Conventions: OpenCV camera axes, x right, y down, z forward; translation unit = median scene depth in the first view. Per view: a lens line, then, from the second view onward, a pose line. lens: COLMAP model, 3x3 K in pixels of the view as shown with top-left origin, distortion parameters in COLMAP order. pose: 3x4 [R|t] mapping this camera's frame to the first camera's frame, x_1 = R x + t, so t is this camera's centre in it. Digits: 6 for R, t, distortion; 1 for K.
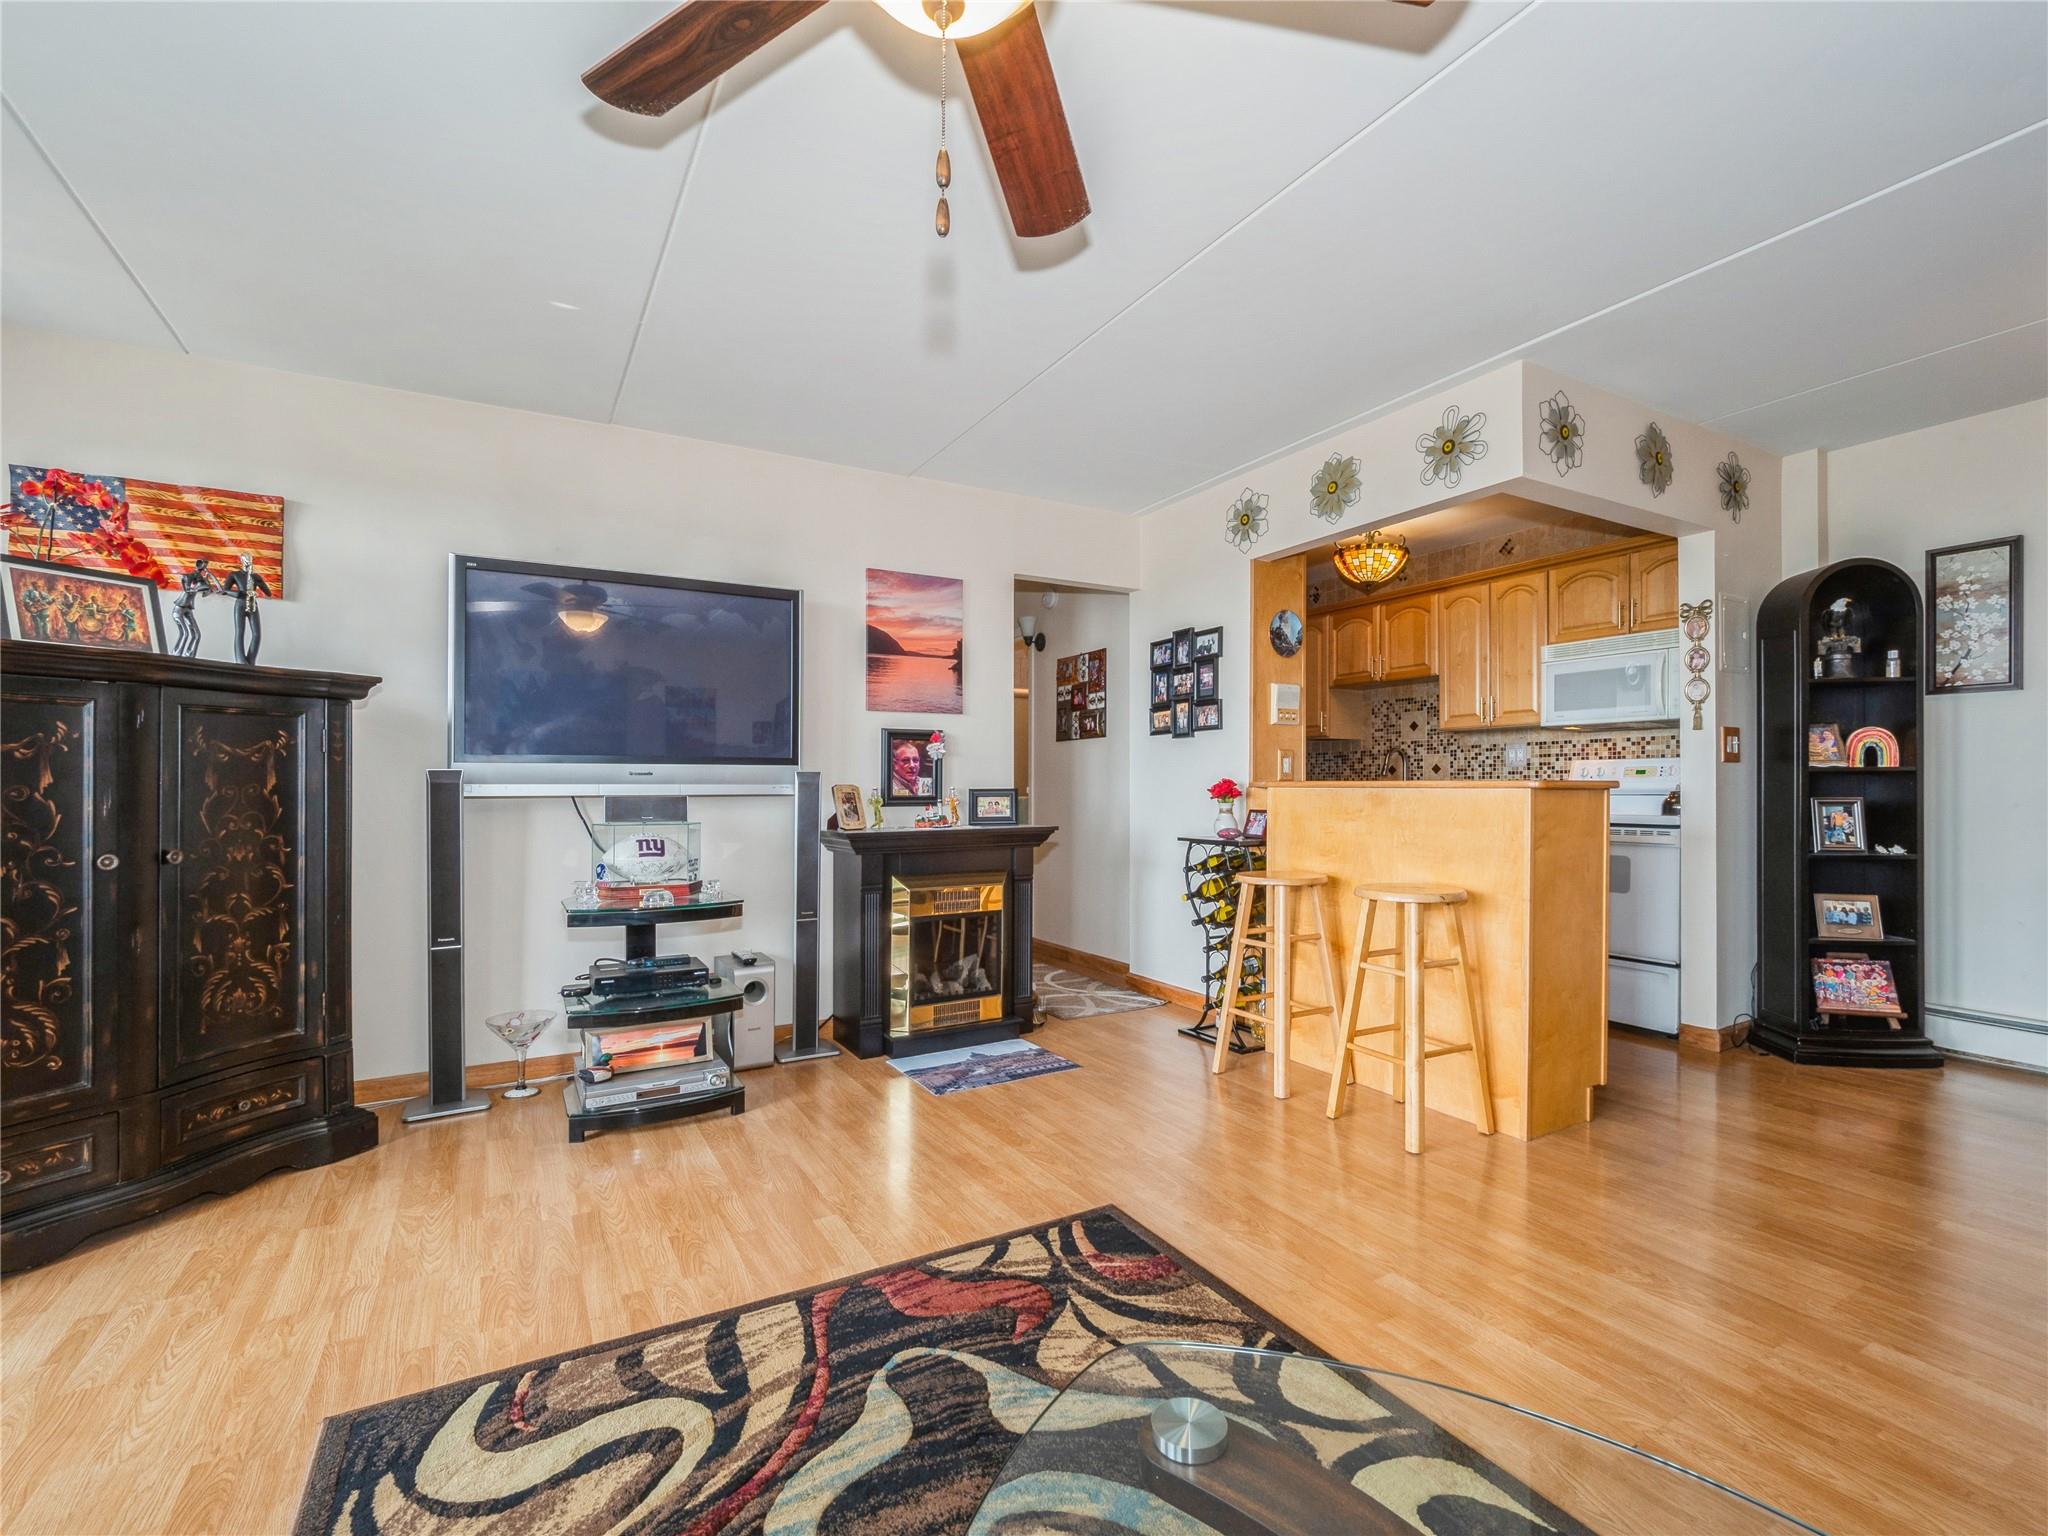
lens RADIAL K [[917.4, 0, 1015.0], [0, 917.4, 793.7], [0, 0, 1]] dist [-0.010888, 0.001098]
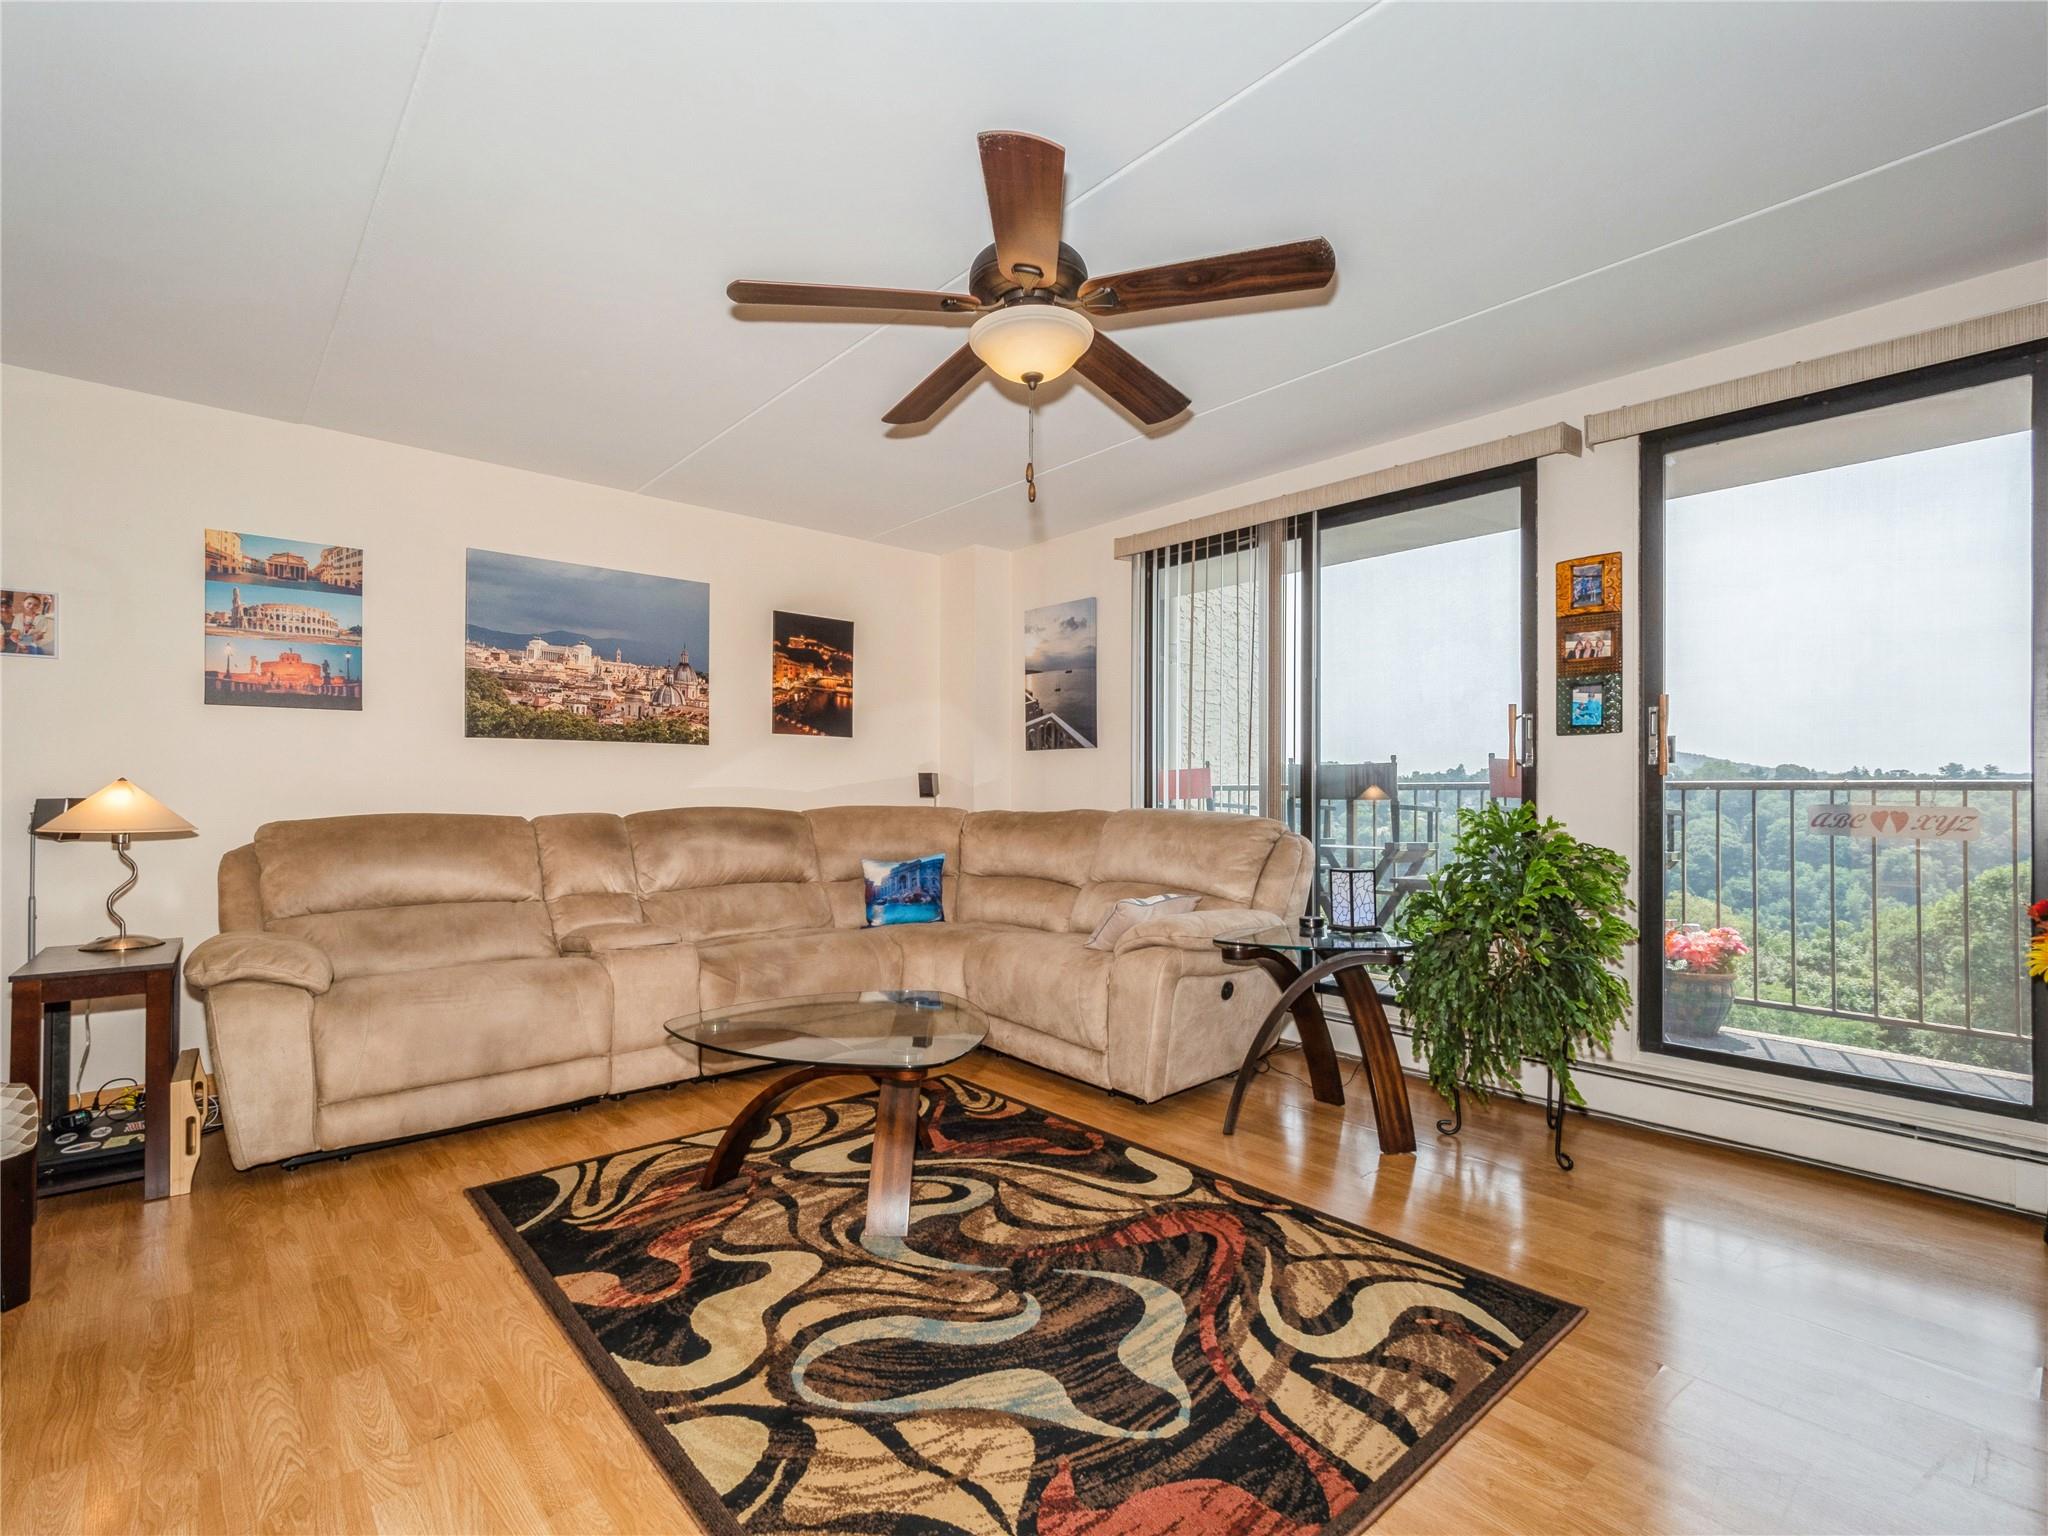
lens RADIAL K [[970.7, 0, 1015.5], [0, 970.7, 774.8], [0, 0, 1]] dist [-0.002448, 0.001106]
pose [[-0.979822, 0.001264, -0.199867, 0.109120], [0.002490, 0.999980, -0.005886, -0.010189], [0.199855, -0.006265, -0.979805, 0.923235]]
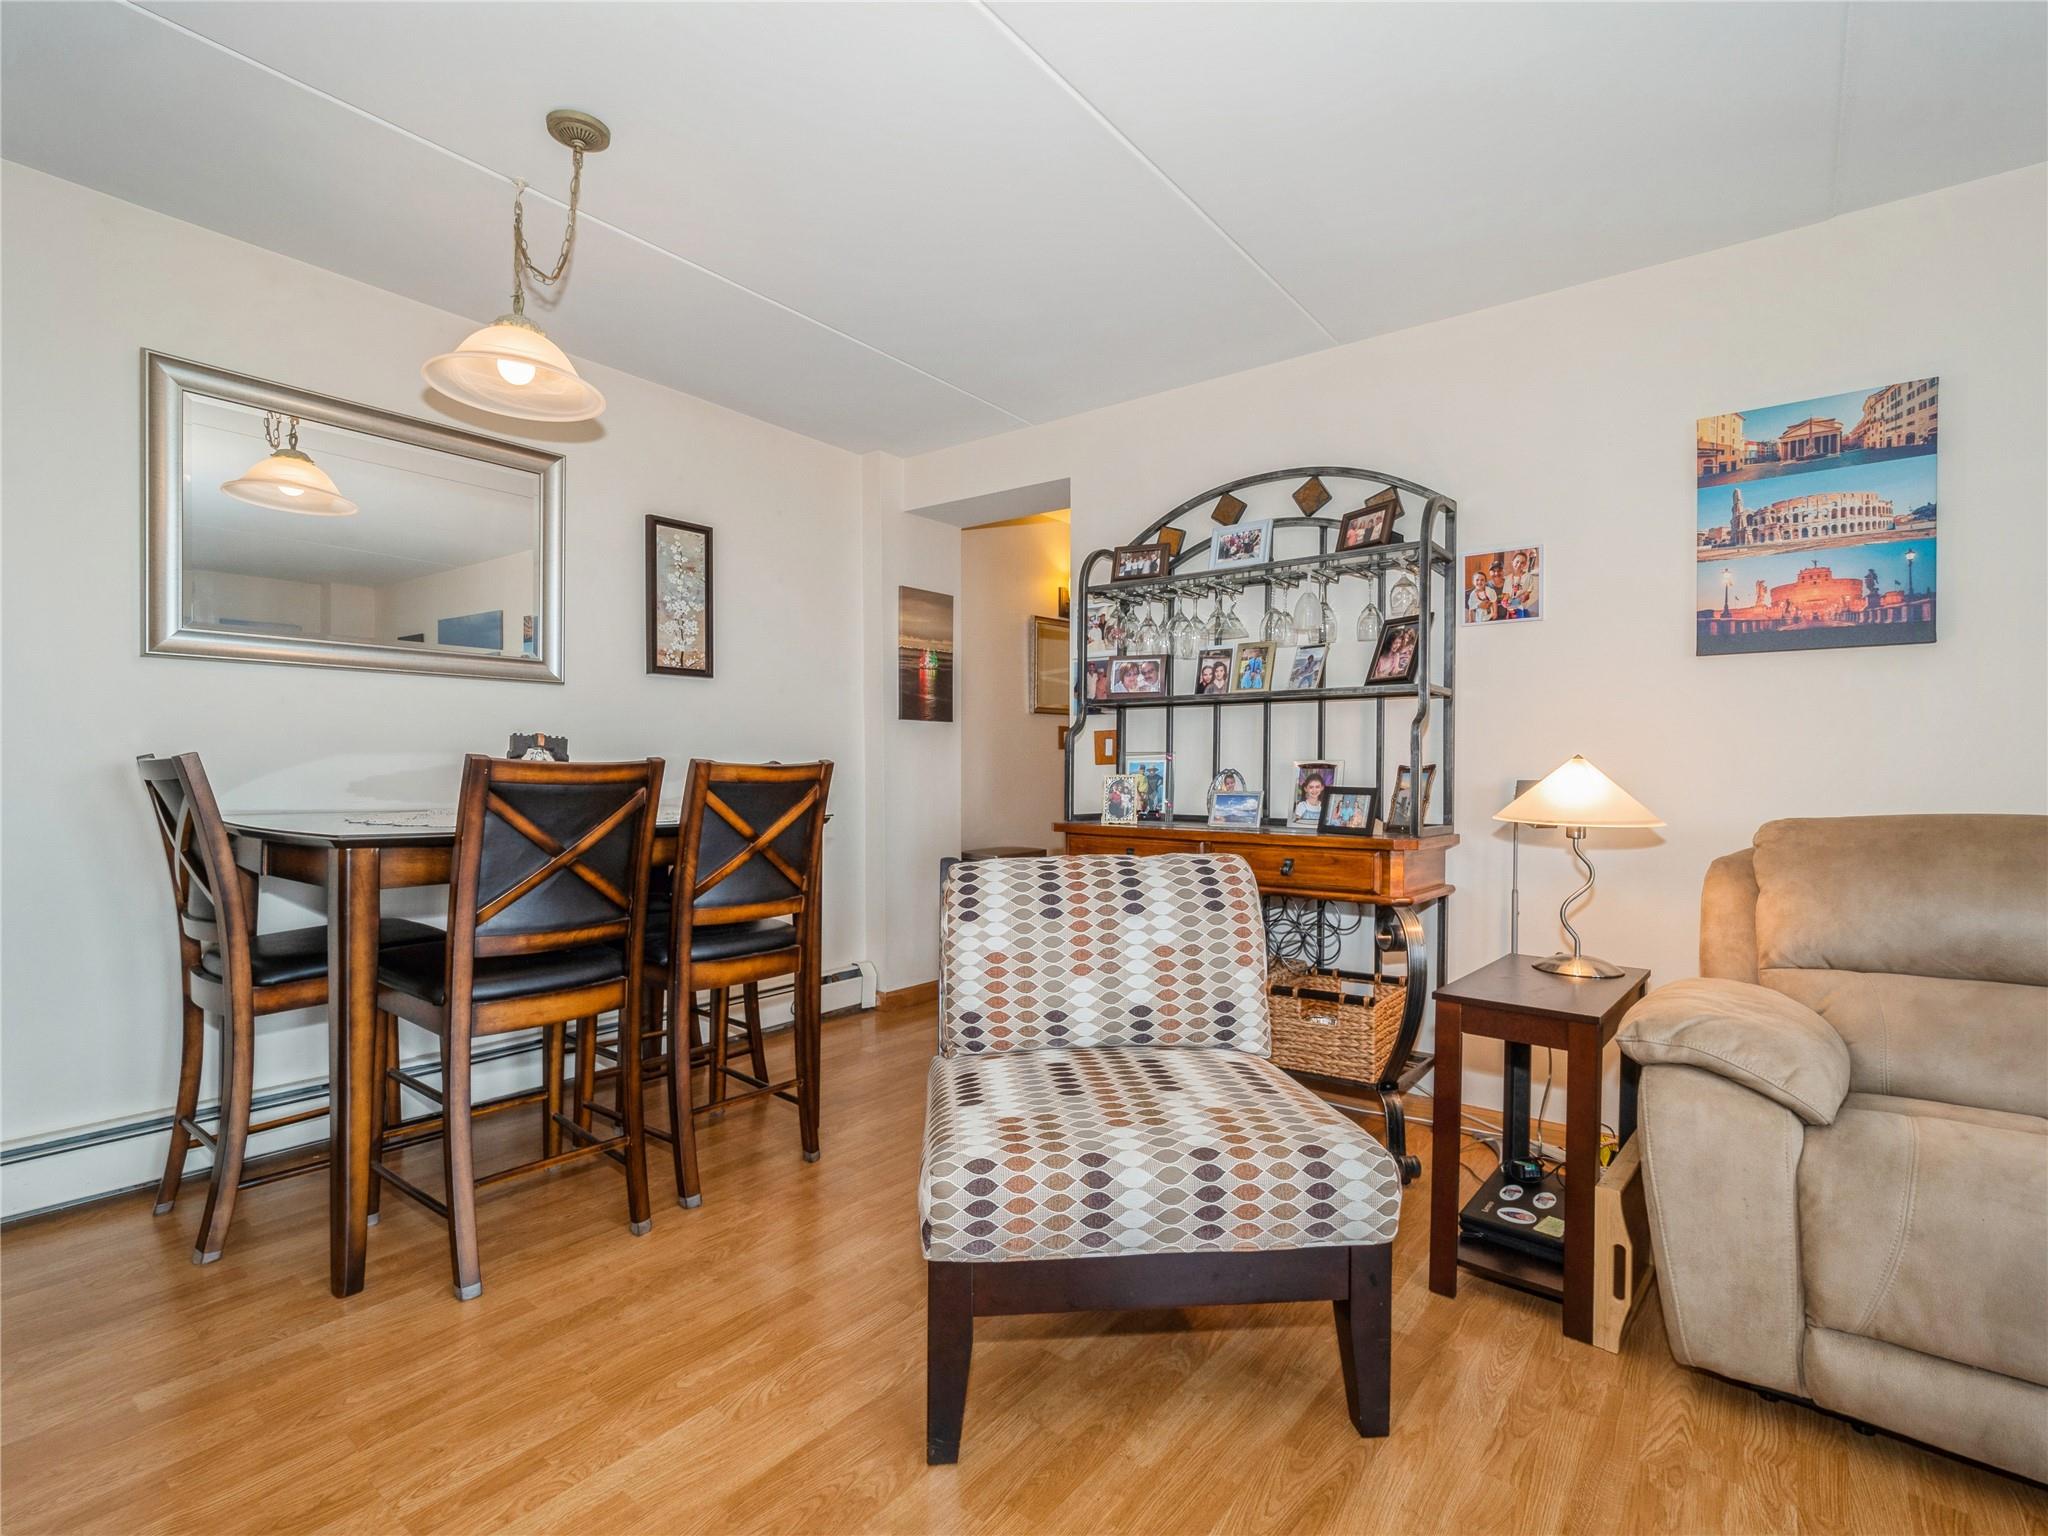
lens RADIAL K [[970.7, 0, 1027.5], [0, 970.7, 779.1], [0, 0, 1]] dist [-0.002448, 0.001106]
pose [[-0.382728, -0.010579, 0.923801, 0.229219], [0.005474, 0.999891, 0.013719, -0.009032], [-0.923845, 0.010308, -0.382628, 0.554700]]
